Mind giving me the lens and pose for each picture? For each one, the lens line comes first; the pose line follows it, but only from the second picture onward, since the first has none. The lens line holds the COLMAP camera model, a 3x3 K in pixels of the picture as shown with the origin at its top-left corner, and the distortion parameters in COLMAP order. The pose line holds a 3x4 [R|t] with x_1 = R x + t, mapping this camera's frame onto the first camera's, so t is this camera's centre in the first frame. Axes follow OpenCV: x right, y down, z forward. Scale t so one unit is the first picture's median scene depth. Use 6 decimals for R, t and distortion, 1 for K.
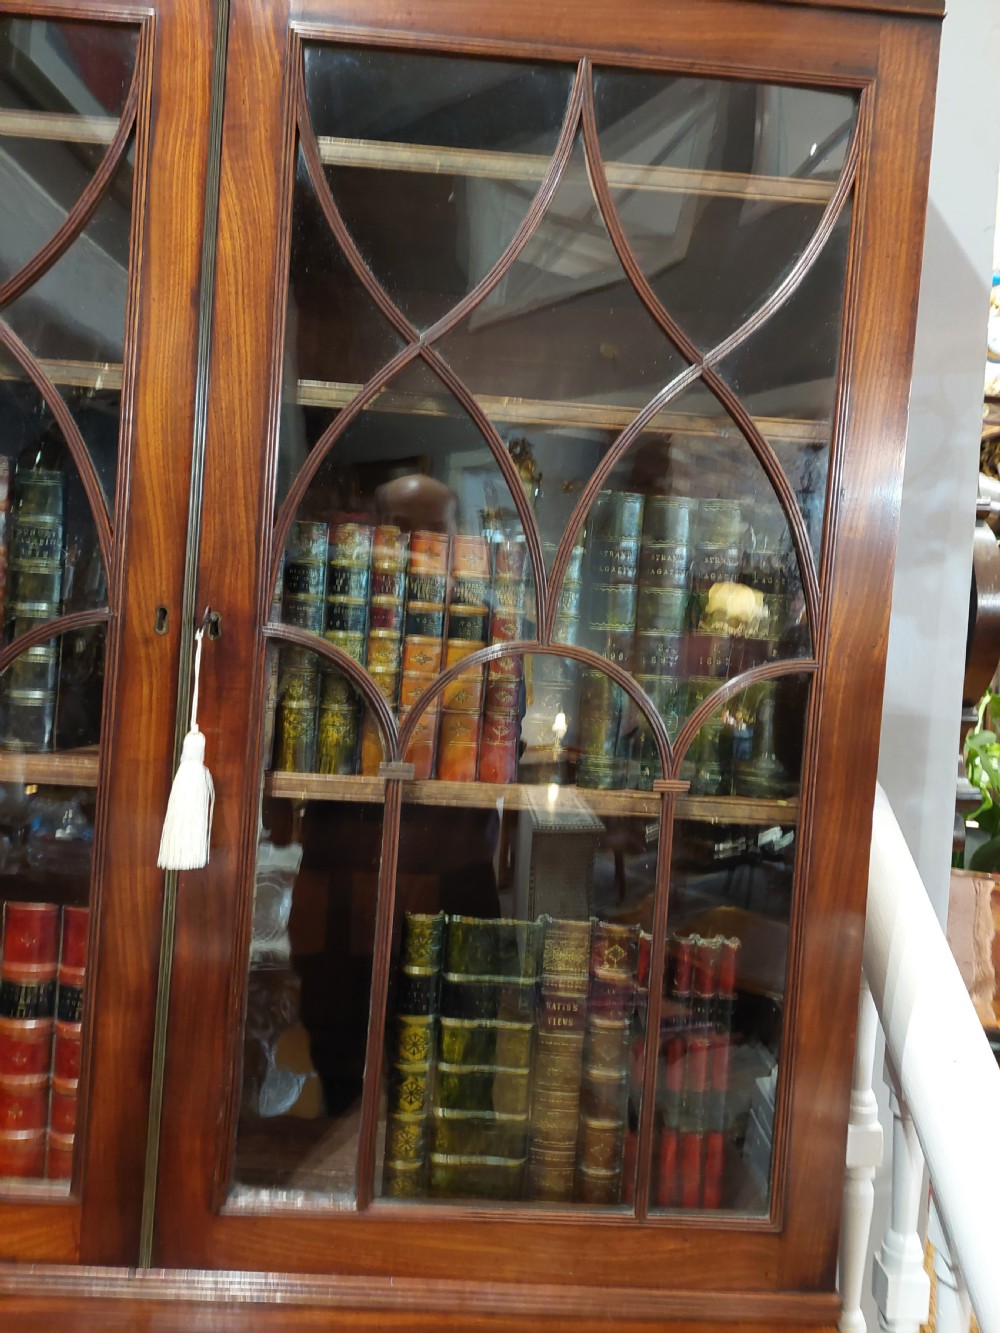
lens RADIAL K [[967.6, 0, 524.7], [0, 967.6, 655.9], [0, 0, 1]] dist [0.041038, -0.048412]
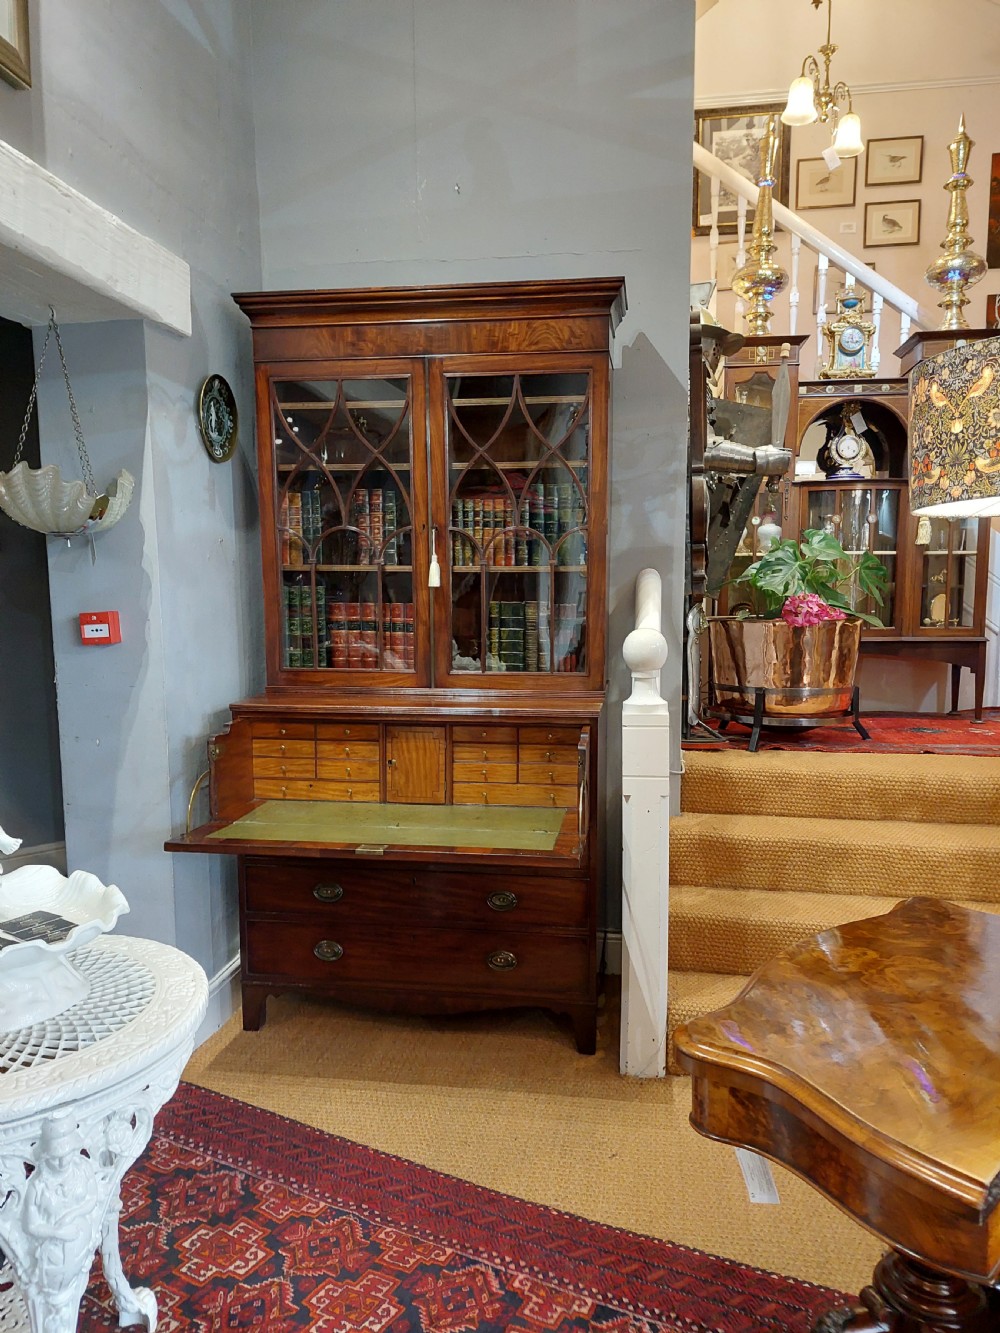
lens RADIAL K [[967.6, 0, 524.8], [0, 967.6, 704.0], [0, 0, 1]] dist [0.041038, -0.048412]
pose [[0.977521, -0.041279, -0.206759, 0.809064], [0.065519, 0.991569, 0.111795, 0.255407], [0.200401, -0.122829, 0.971984, -2.816861]]
